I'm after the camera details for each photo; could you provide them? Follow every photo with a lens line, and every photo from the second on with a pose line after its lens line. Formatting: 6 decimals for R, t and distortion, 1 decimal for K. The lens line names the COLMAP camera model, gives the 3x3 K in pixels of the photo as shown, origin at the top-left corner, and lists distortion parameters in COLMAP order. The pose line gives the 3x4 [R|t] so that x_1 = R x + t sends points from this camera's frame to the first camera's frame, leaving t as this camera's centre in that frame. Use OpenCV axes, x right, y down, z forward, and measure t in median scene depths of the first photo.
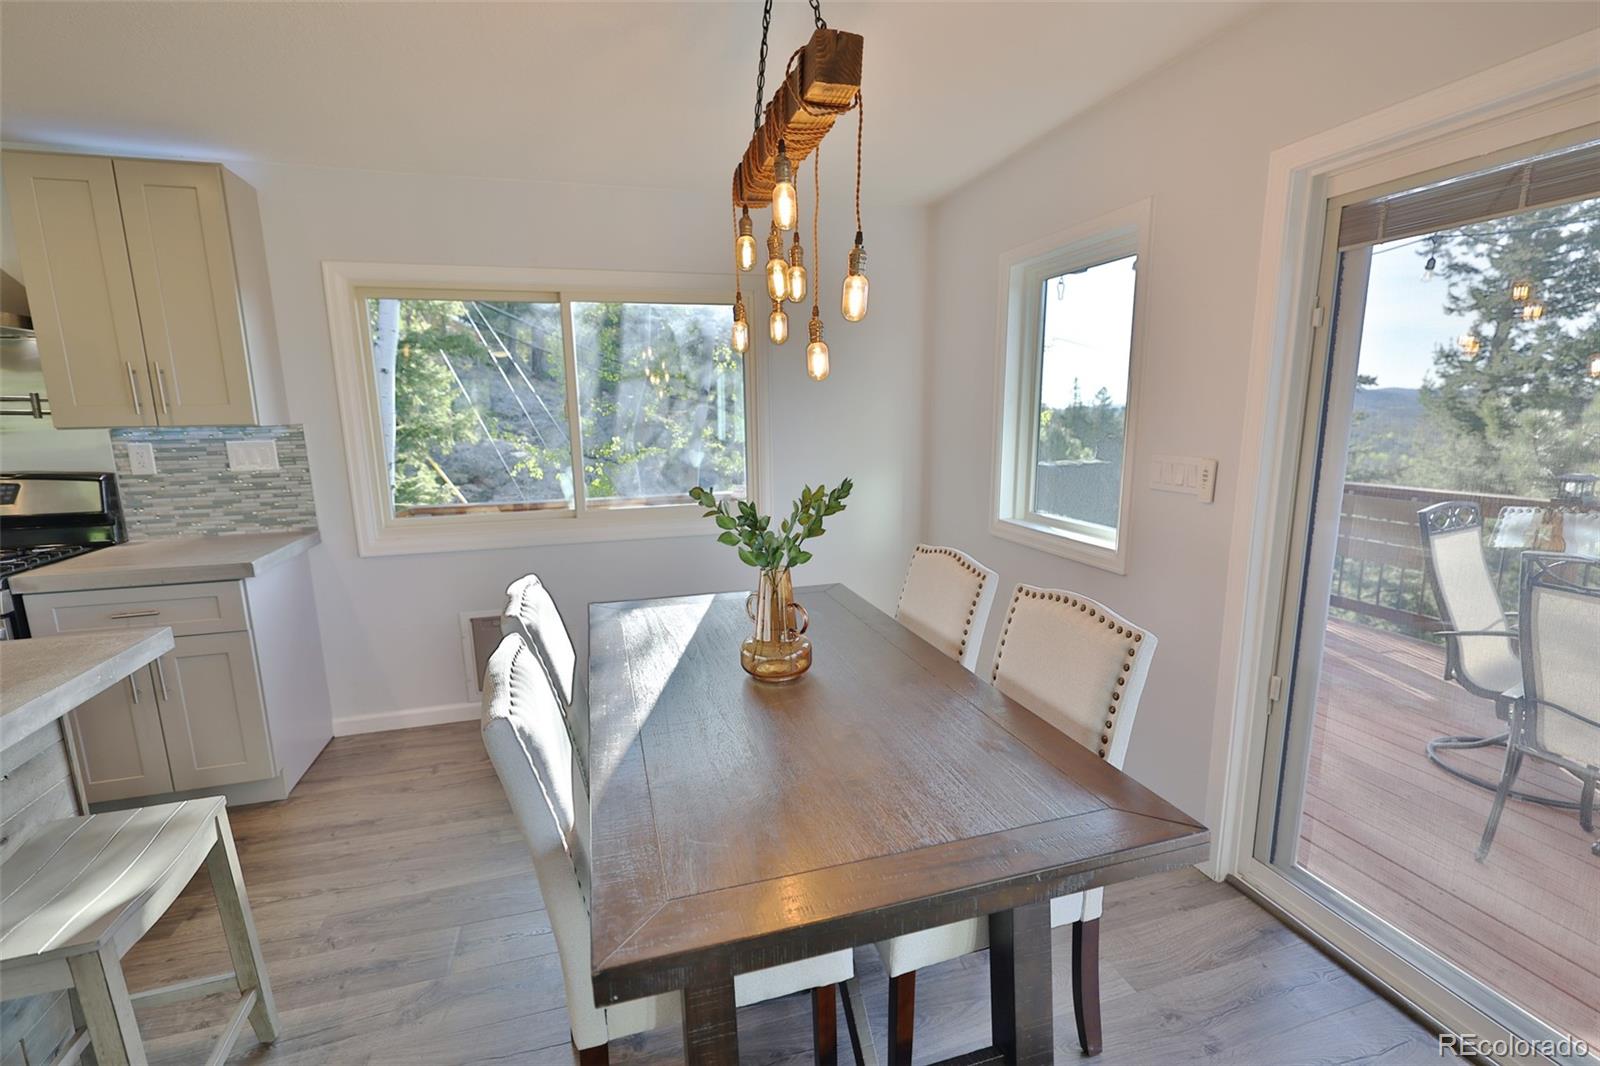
lens RADIAL K [[714.6, 0, 797.0], [0, 714.6, 534.0], [0, 0, 1]] dist [0.000810, -0.000831]
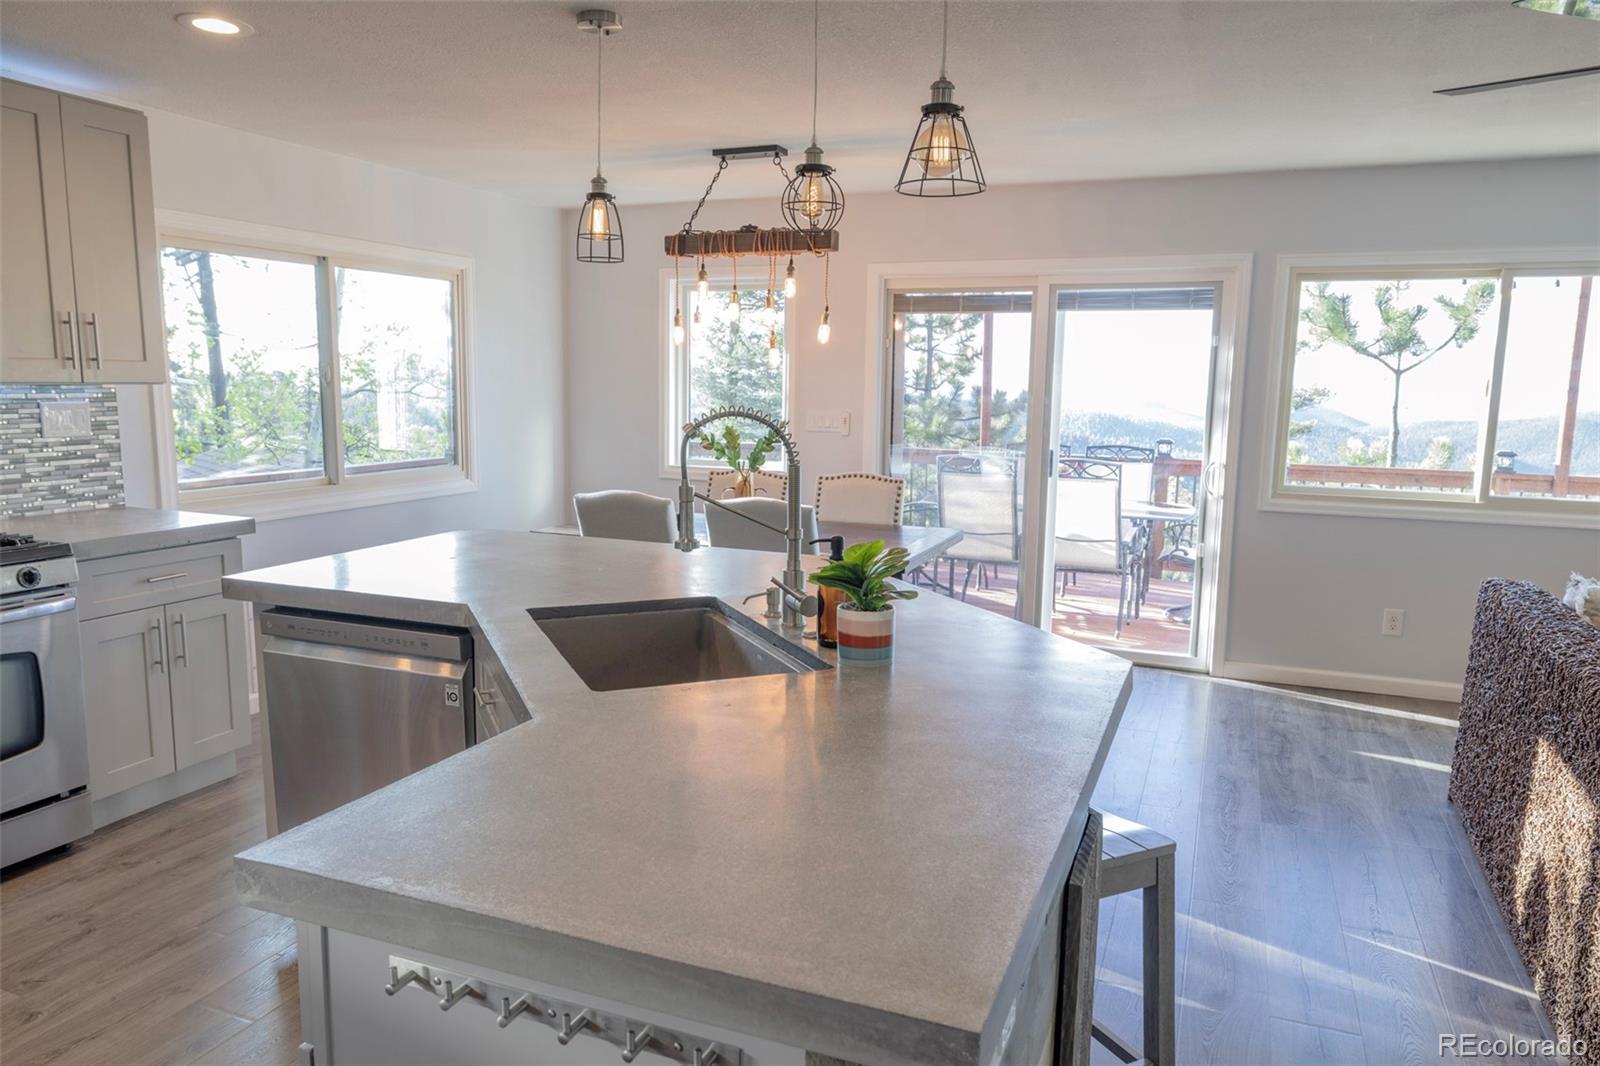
lens RADIAL K [[1094.5, 0, 797.7], [0, 1094.5, 533.0], [0, 0, 1]] dist [0.005178, 0.000855]
pose [[0.621552, -0.085987, 0.778640, -1.365005], [0.114142, 0.993291, 0.018577, 0.109413], [-0.775013, 0.077329, 0.627196, -0.528140]]
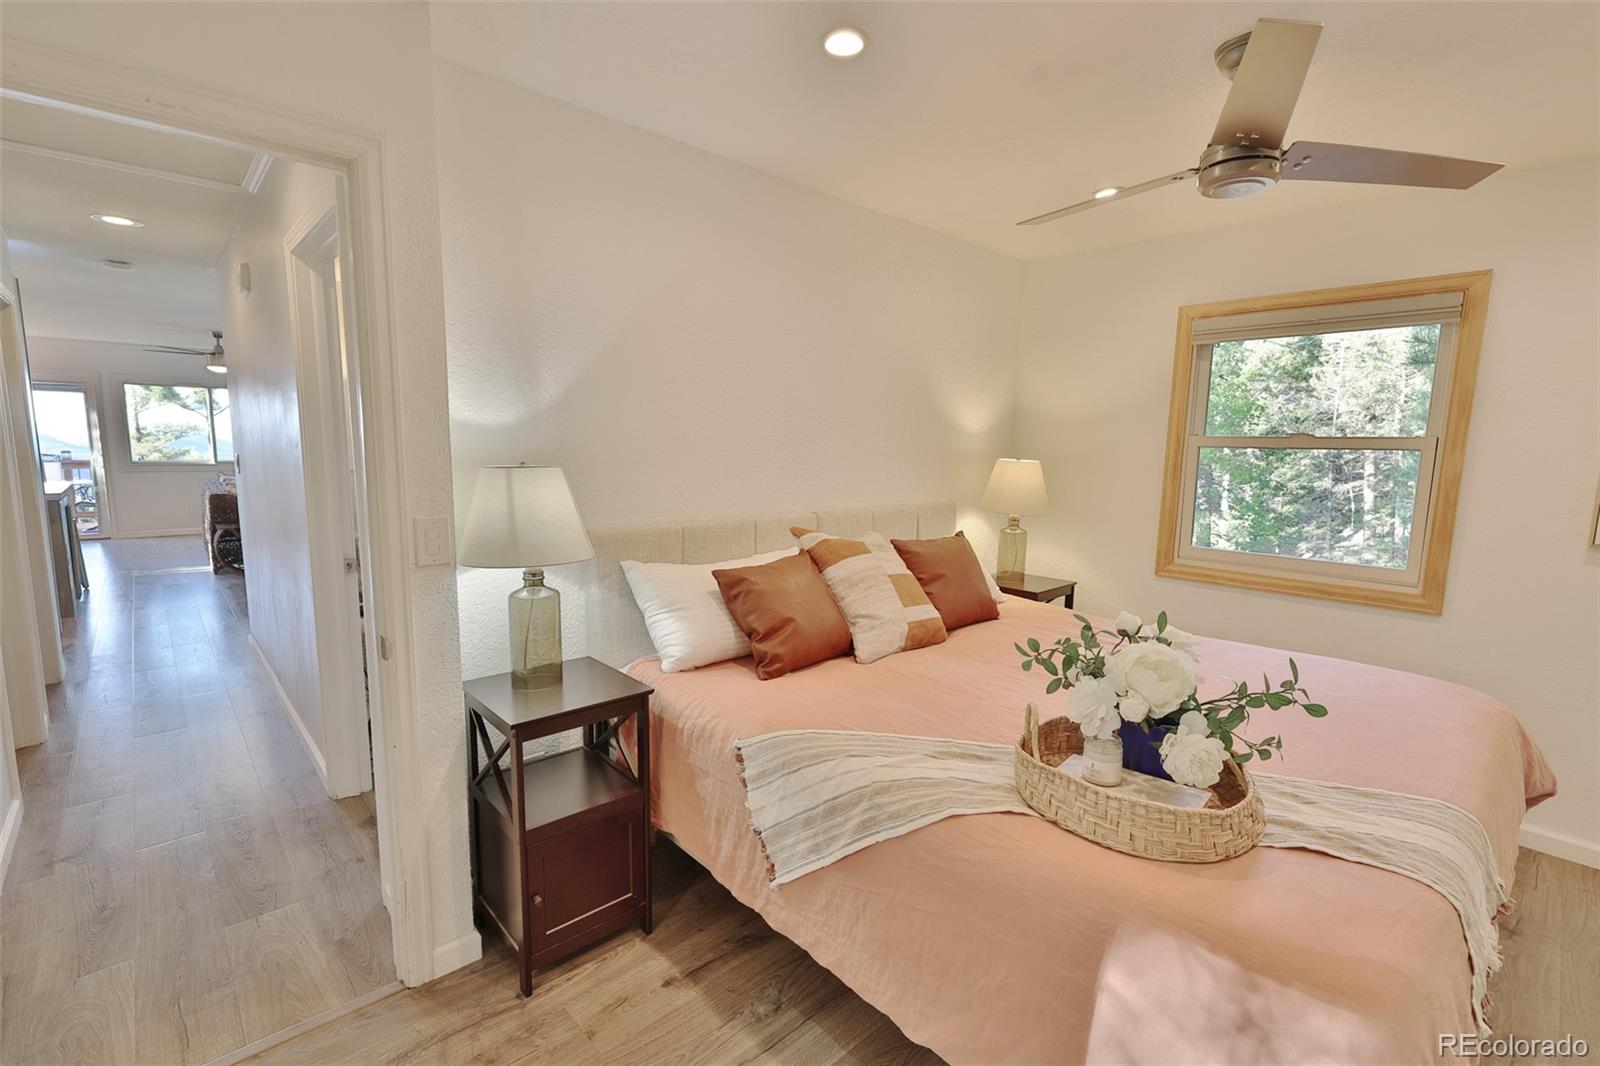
lens RADIAL K [[714.6, 0, 791.0], [0, 714.6, 534.8], [0, 0, 1]] dist [0.000810, -0.000831]
pose [[-0.448053, -0.118733, 0.886087, -3.237035], [0.158372, 0.964924, 0.209379, 0.234781], [-0.879867, 0.234145, -0.413533, -1.096846]]
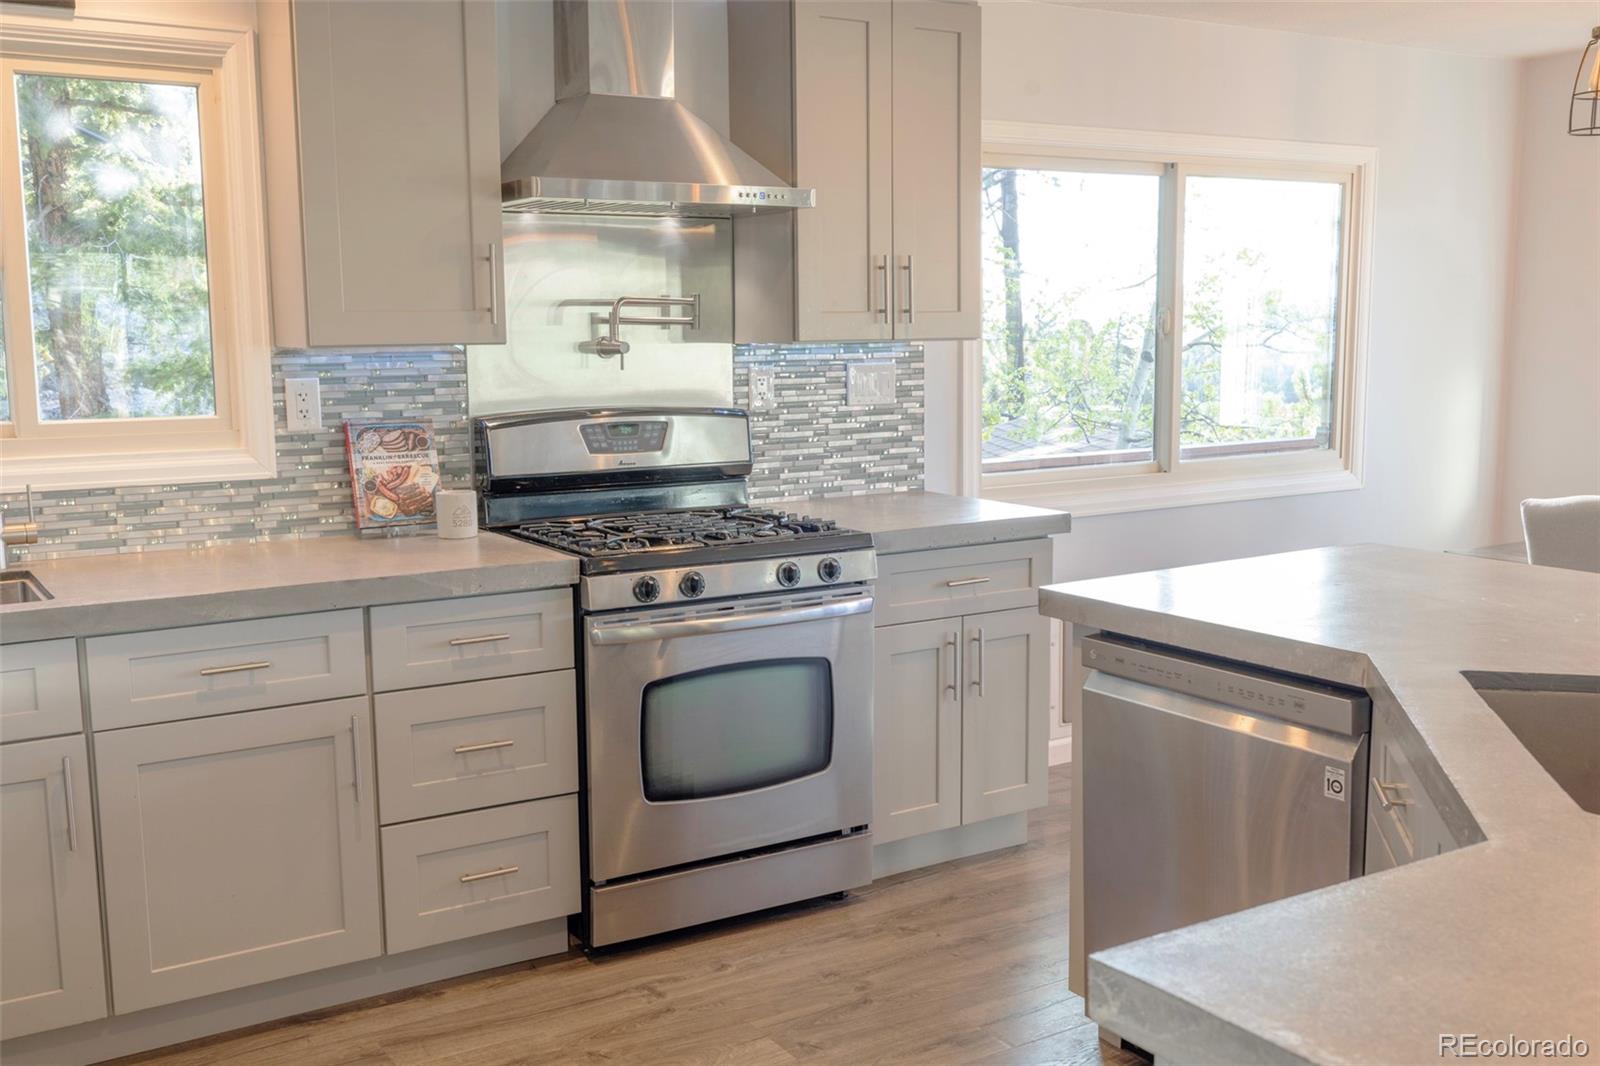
lens RADIAL K [[1570.1, 0, 797.4], [0, 1570.1, 535.2], [0, 0, 1]] dist [0.014496, 0.000000]
pose [[0.960993, -0.031771, 0.274743, -1.383343], [0.044085, 0.998276, -0.038762, 0.107080], [-0.273038, 0.049362, 0.960736, -0.515976]]
